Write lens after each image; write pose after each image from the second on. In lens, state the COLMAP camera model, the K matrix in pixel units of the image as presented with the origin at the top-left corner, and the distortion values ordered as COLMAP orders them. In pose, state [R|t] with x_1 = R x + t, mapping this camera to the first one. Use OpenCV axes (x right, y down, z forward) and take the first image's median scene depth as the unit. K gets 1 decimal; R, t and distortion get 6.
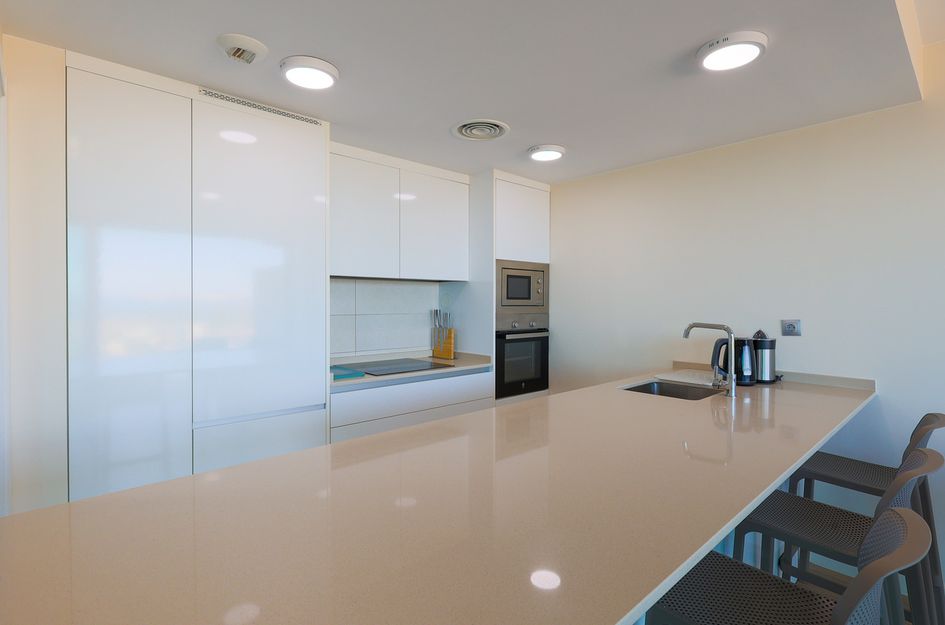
lens RADIAL K [[466.9, 0, 476.6], [0, 466.9, 310.6], [0, 0, 1]] dist [-0.000134, 0.000213]
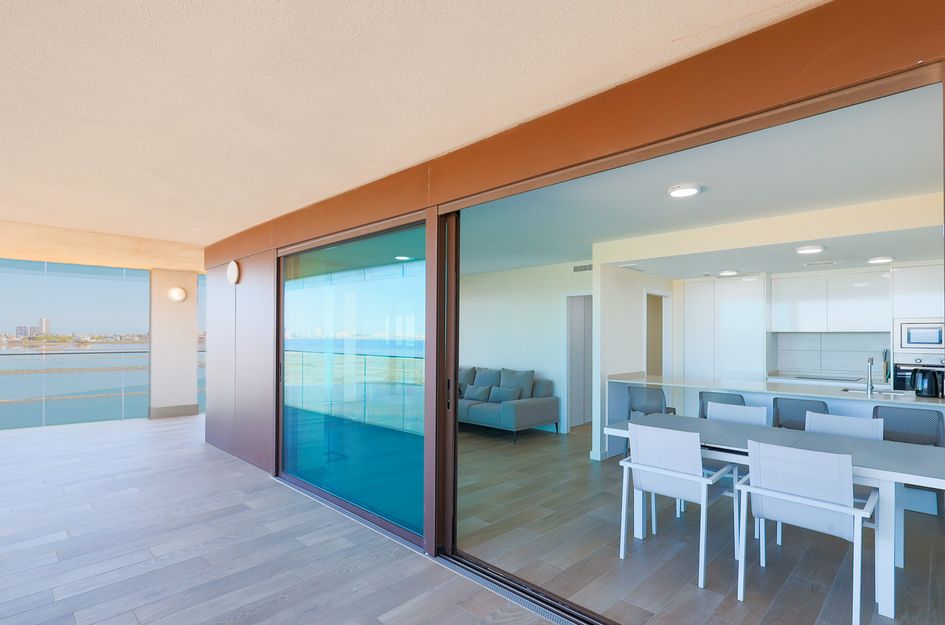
lens RADIAL K [[459.7, 0, 476.9], [0, 459.7, 329.9], [0, 0, 1]] dist [0.000025, 0.000046]
pose [[0.055348, -0.019253, -0.998281, 1.512224], [-0.020175, 0.999588, -0.020397, -0.009830], [0.998263, 0.021269, 0.054937, -0.491765]]
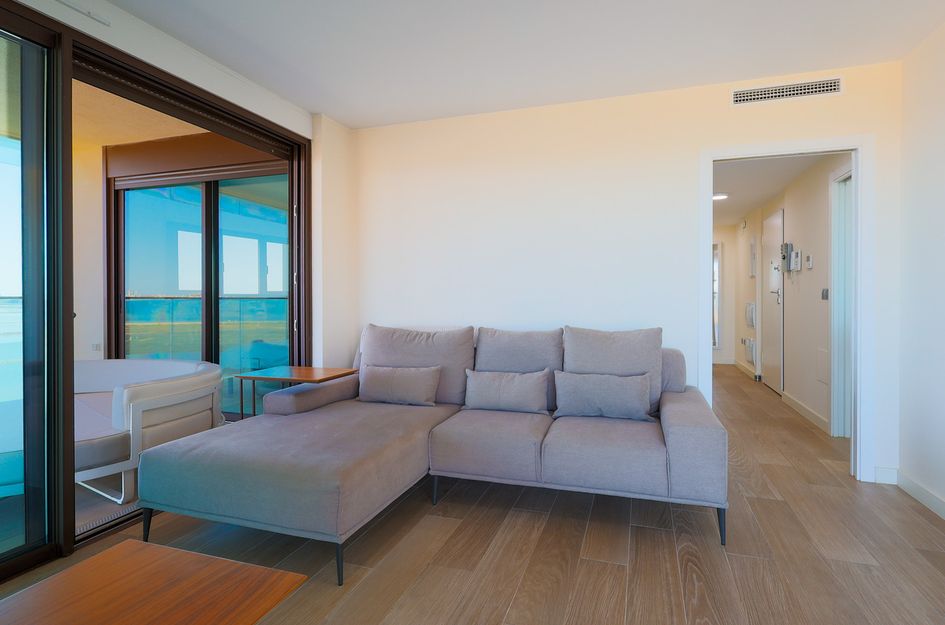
lens RADIAL K [[473.3, 0, 495.3], [0, 473.3, 300.8], [0, 0, 1]] dist [-0.000892, 0.000427]
pose [[0.490586, 0.002599, -0.871389, 0.093599], [-0.008931, 0.999958, -0.002045, 0.076949], [0.871347, 0.008786, 0.490589, -0.818142]]
